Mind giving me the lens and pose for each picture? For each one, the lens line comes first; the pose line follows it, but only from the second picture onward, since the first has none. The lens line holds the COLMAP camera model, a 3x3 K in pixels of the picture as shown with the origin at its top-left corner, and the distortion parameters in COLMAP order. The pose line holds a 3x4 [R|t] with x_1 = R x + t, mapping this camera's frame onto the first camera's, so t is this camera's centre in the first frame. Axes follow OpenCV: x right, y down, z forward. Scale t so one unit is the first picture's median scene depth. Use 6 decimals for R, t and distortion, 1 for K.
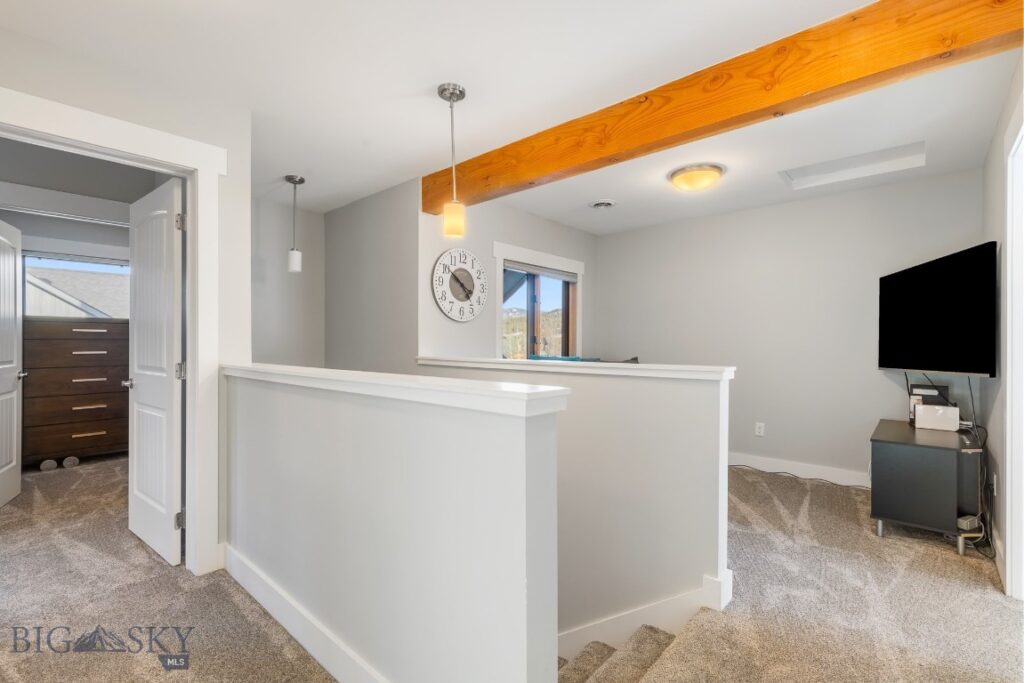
lens RADIAL K [[466.5, 0, 514.5], [0, 466.5, 339.9], [0, 0, 1]] dist [0.007191, 0.000506]
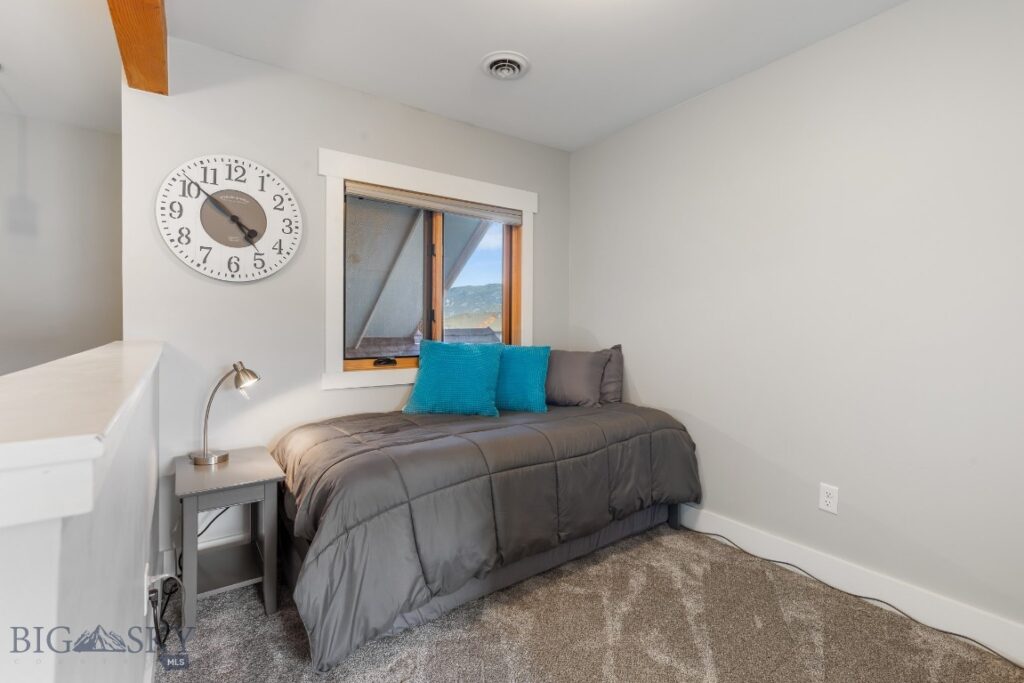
lens RADIAL K [[466.5, 0, 524.8], [0, 466.5, 327.3], [0, 0, 1]] dist [0.007191, 0.000506]
pose [[0.973394, -0.000081, -0.229137, 0.366611], [0.001815, 0.999971, 0.007358, 0.013158], [0.229130, -0.007578, 0.973366, 0.509891]]
